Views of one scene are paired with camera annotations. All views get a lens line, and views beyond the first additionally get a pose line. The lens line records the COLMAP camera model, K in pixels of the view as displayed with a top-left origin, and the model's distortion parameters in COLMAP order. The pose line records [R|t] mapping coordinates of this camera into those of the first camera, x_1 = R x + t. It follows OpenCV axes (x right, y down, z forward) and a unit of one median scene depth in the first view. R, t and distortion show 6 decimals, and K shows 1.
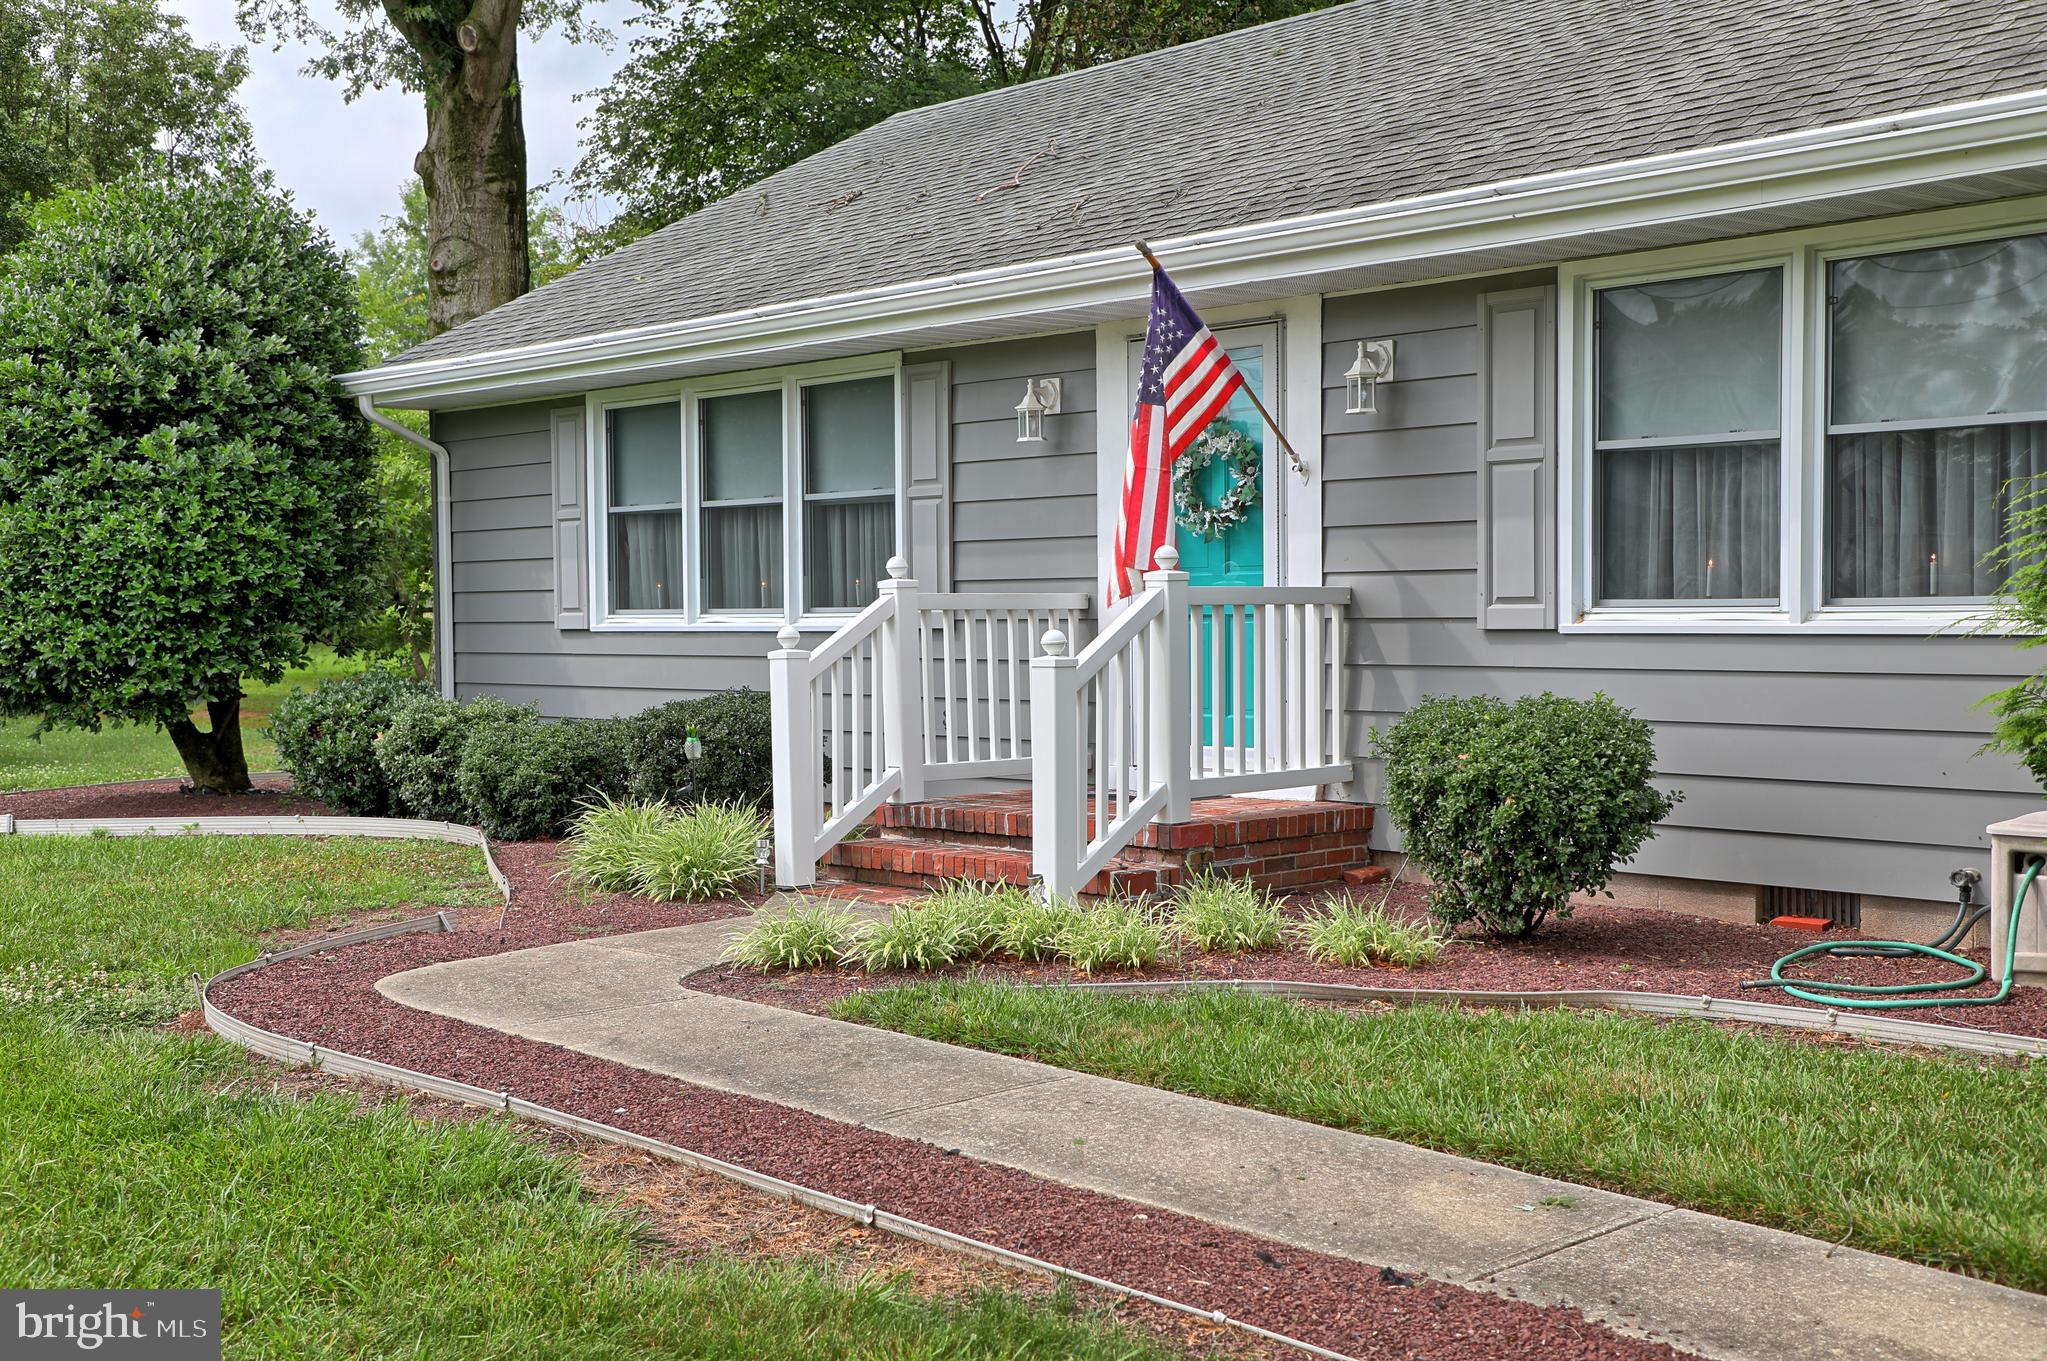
lens RADIAL K [[2347.1, 0, 1023.5], [0, 2347.1, 680.5], [0, 0, 1]] dist [0.107610, 0.013147]
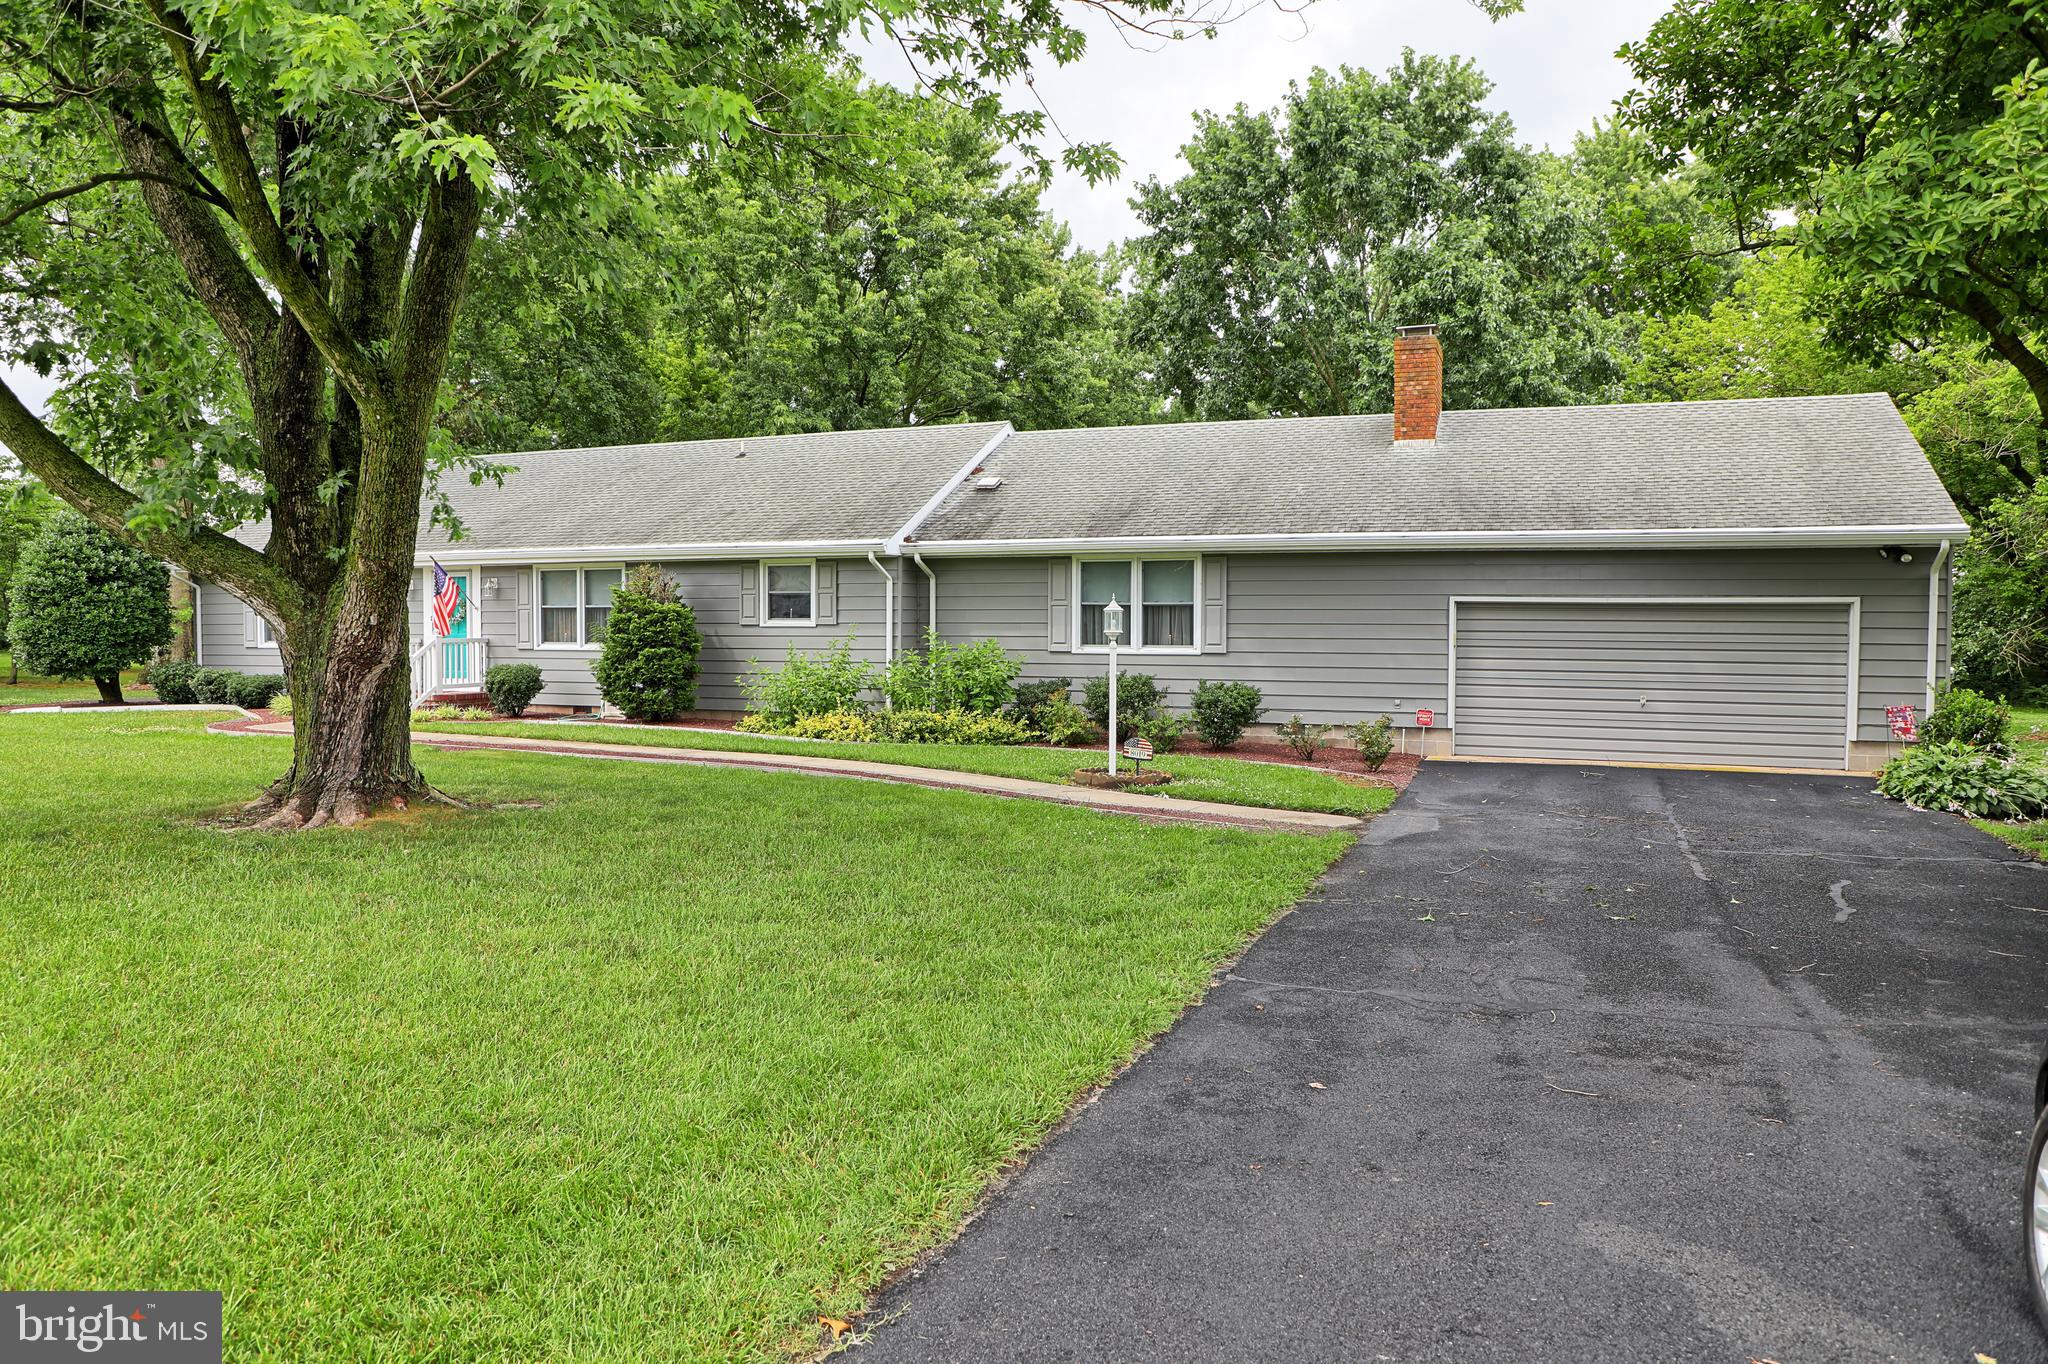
lens RADIAL K [[1398.1, 0, 1010.4], [0, 1398.1, 684.0], [0, 0, 1]] dist [-0.075187, 0.038650]
pose [[0.916010, -0.007944, 0.401076, 0.006575], [0.002712, 0.999904, 0.013612, 0.006848], [-0.401145, -0.011382, 0.915944, -1.137408]]
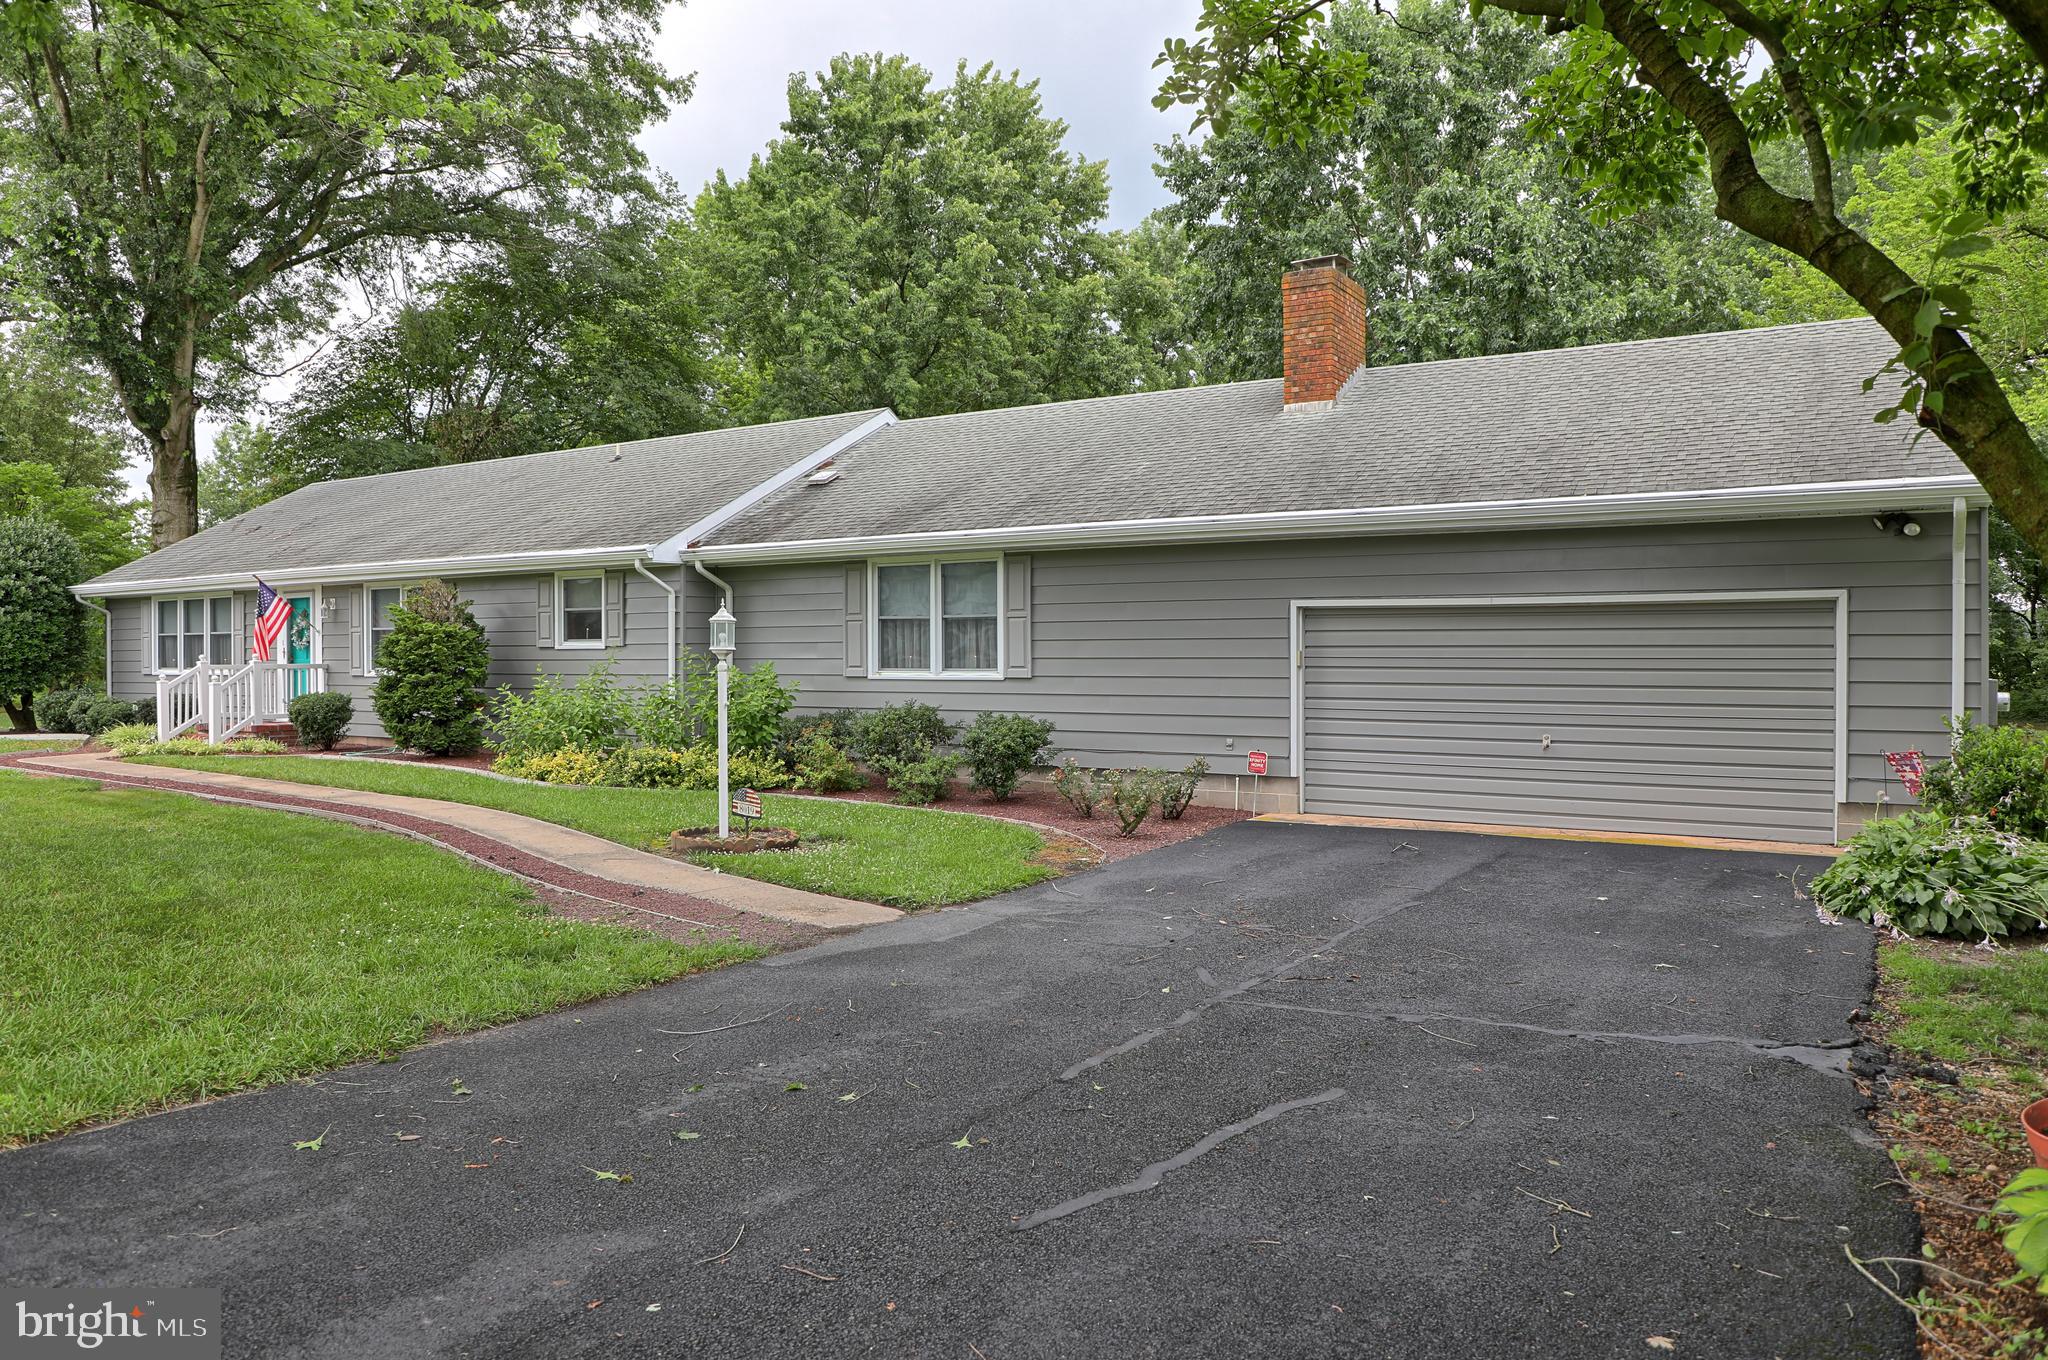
lens RADIAL K [[1413.4, 0, 1016.2], [0, 1413.4, 672.0], [0, 0, 1]] dist [-0.071400, 0.045821]
pose [[0.973341, 0.001076, 0.229359, 0.507269], [0.003043, 0.999840, -0.017603, 0.010815], [-0.229341, 0.017832, 0.973183, -1.021770]]
